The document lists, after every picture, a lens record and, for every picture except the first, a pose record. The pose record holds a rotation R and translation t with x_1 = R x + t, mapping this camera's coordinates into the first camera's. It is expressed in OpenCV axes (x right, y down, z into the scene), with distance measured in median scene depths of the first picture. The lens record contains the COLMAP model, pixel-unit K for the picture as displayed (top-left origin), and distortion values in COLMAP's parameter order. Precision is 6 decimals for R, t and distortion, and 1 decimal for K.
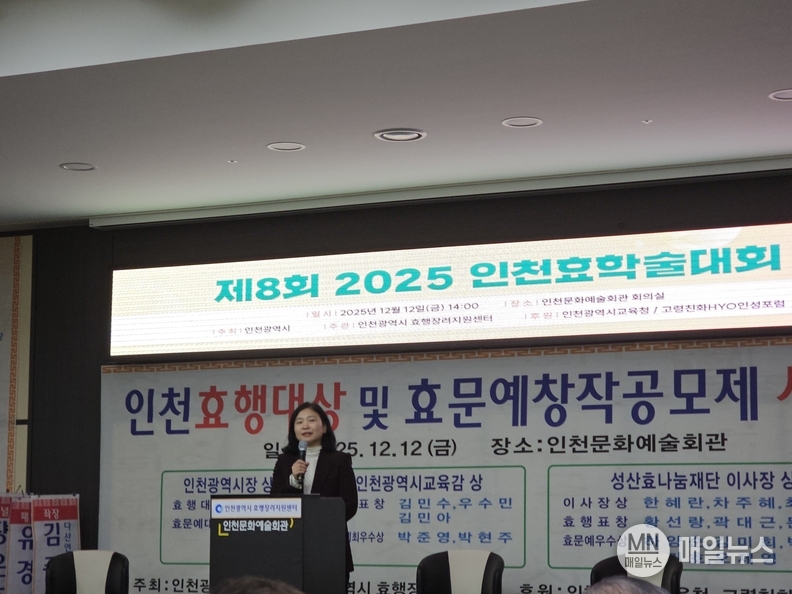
lens RADIAL K [[1603.4, 0, 395.7], [0, 1603.4, 296.9], [0, 0, 1]] dist [0.179122, 0.000000]
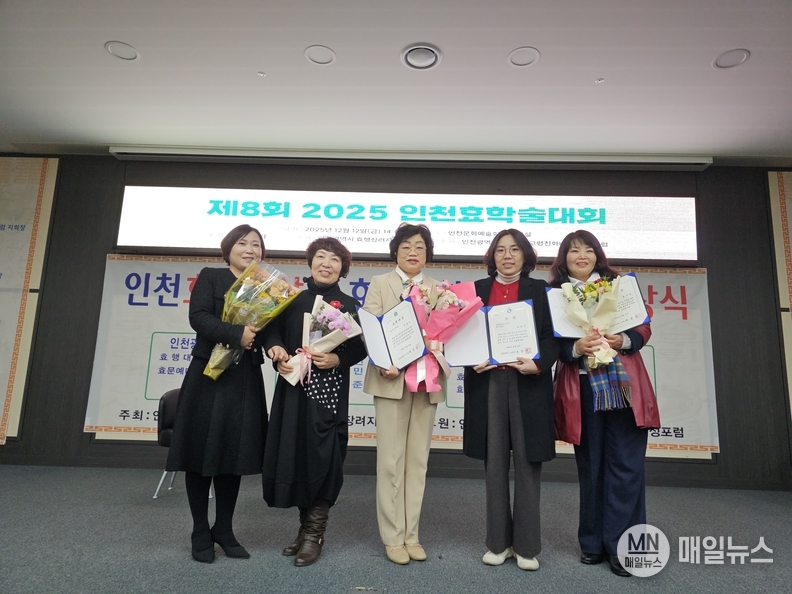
lens RADIAL K [[533.9, 0, 425.0], [0, 533.9, 279.6], [0, 0, 1]] dist [0.029909, -0.032255]
pose [[0.915089, 0.092224, 0.392564, -0.119473], [-0.076698, 0.995531, -0.055092, 0.072945], [-0.395890, 0.020306, 0.918073, 0.501652]]
